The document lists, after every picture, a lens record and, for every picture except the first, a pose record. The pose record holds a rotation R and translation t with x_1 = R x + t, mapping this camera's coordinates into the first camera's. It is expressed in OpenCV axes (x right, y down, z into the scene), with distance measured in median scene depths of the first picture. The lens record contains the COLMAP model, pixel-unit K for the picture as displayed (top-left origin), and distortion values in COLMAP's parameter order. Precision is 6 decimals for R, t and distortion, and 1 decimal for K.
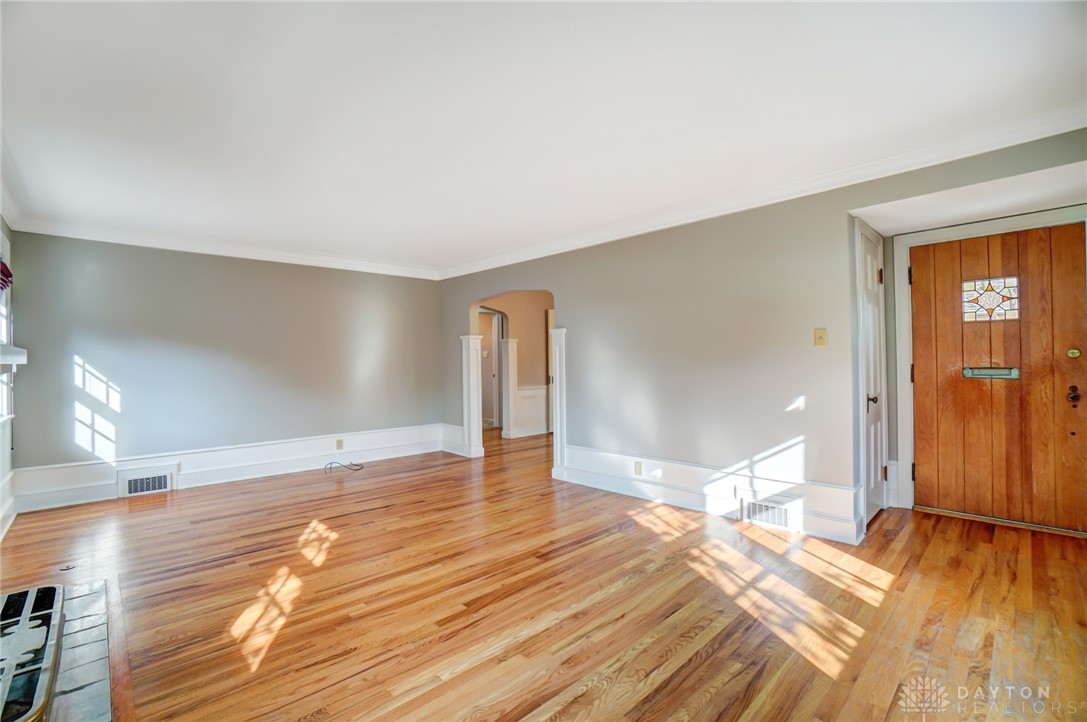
lens RADIAL K [[481.2, 0, 540.5], [0, 481.2, 360.3], [0, 0, 1]] dist [-0.060431, 0.021908]
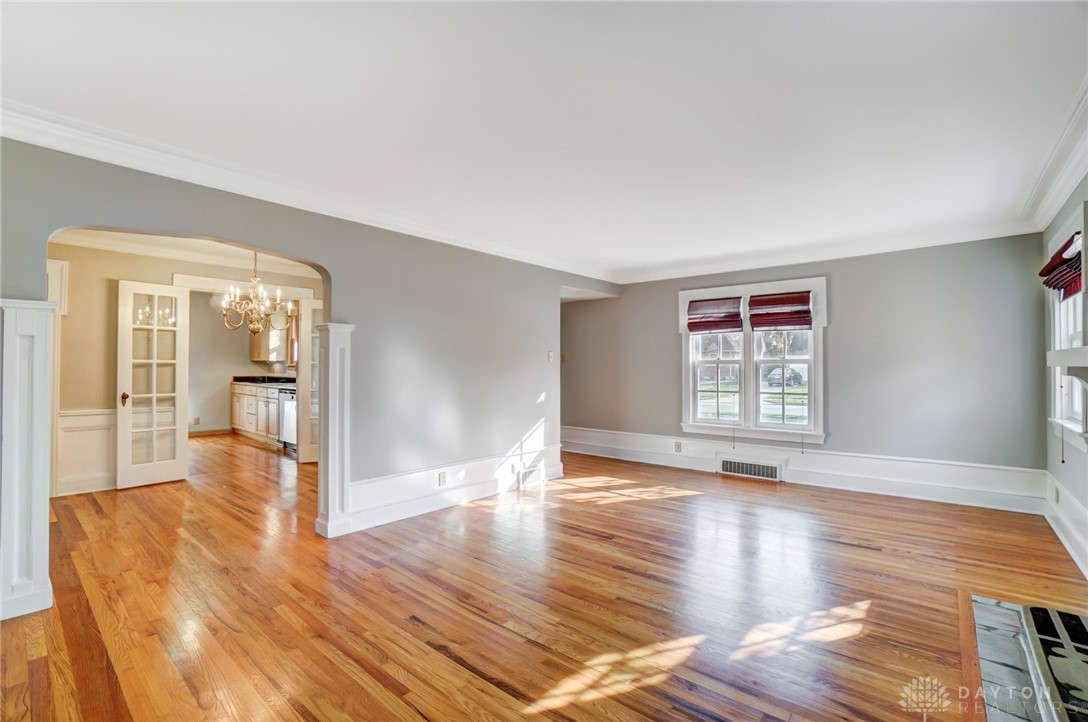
lens RADIAL K [[481.6, 0, 541.0], [0, 481.6, 360.3], [0, 0, 1]] dist [-0.060431, 0.021908]
pose [[-0.088408, 0.029153, 0.995658, -0.993606], [-0.003950, 0.999553, -0.029618, 0.011607], [-0.996076, -0.006551, -0.088254, 1.088062]]
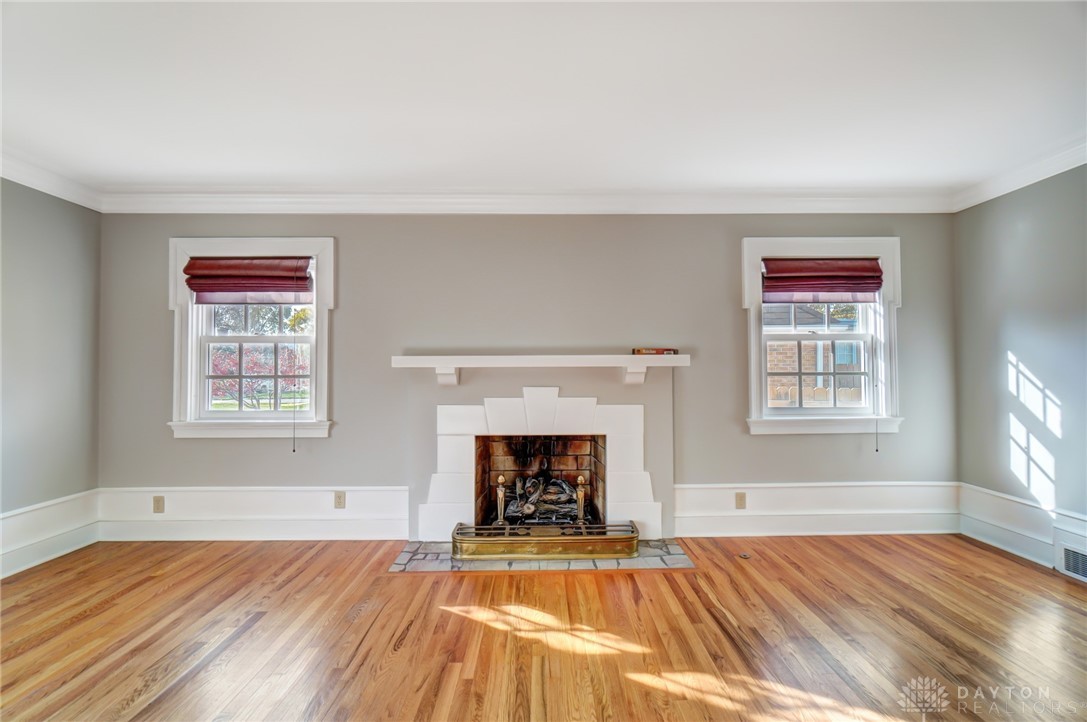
lens RADIAL K [[474.0, 0, 544.0], [0, 474.0, 353.3], [0, 0, 1]] dist [-0.001001, -0.000377]
pose [[-0.689583, -0.011038, -0.724122, 0.077078], [0.015909, 0.999412, -0.030385, 0.004140], [0.724031, -0.032473, -0.689002, 1.128020]]
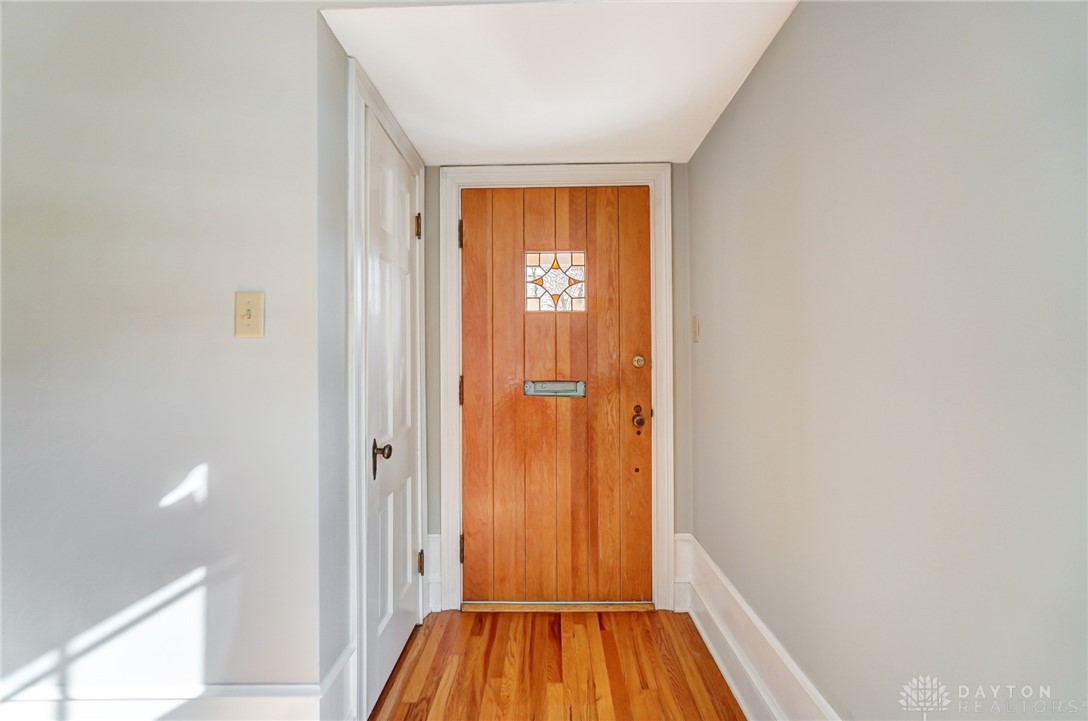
lens RADIAL K [[481.6, 0, 541.0], [0, 481.6, 359.8], [0, 0, 1]] dist [-0.060431, 0.021908]
pose [[0.709612, 0.013442, 0.704464, 0.461843], [-0.009595, 0.999910, -0.009415, -0.008141], [-0.704527, -0.000078, 0.709677, 0.517315]]
